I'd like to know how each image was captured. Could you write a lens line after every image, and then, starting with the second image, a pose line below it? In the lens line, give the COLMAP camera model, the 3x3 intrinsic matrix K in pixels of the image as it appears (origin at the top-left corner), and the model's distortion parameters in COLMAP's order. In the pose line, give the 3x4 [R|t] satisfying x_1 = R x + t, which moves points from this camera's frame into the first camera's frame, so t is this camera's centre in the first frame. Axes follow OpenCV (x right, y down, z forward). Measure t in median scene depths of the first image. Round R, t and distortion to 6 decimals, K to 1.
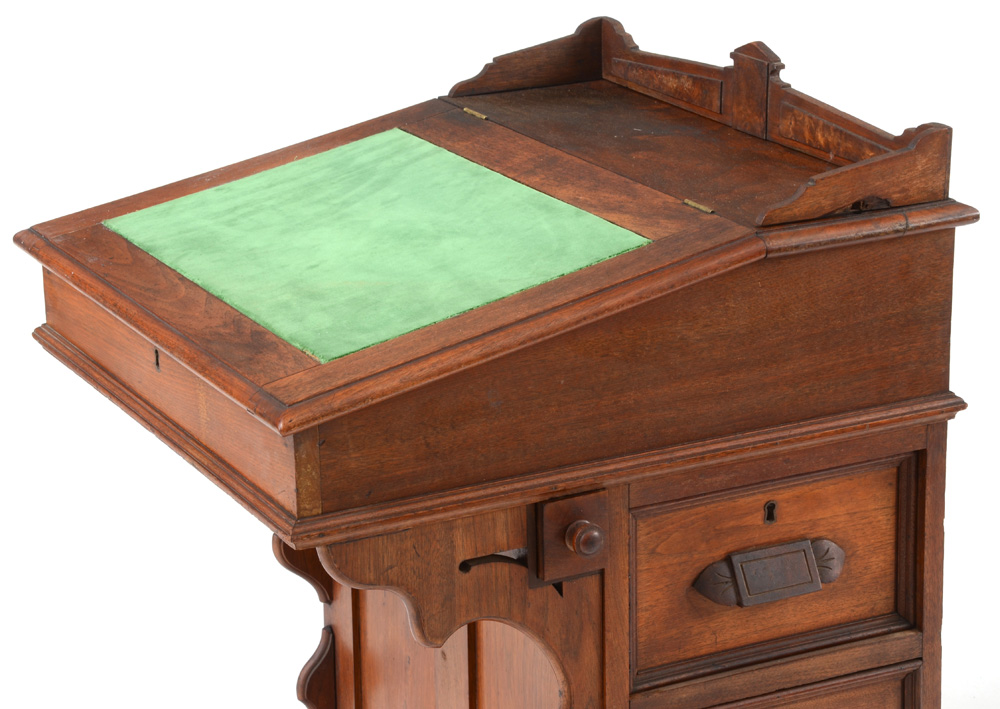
lens RADIAL K [[2723.8, 0, 532.0], [0, 2723.8, 383.5], [0, 0, 1]] dist [0.667501, 0.000000]
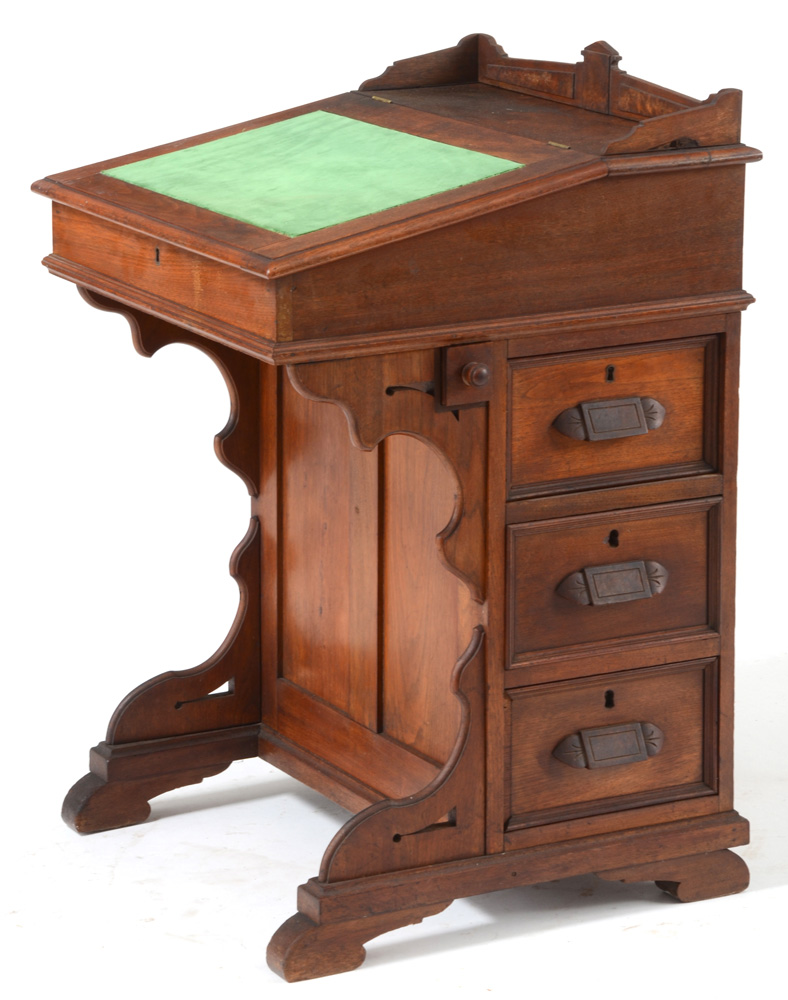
lens RADIAL K [[3811.8, 0, 399.2], [0, 3811.8, 394.6], [0, 0, 1]] dist [0.923882, 0.000000]
pose [[0.999507, 0.010615, 0.029533, -0.072677], [-0.007568, 0.994811, -0.101455, 0.249933], [-0.030457, 0.101181, 0.994402, -0.869772]]
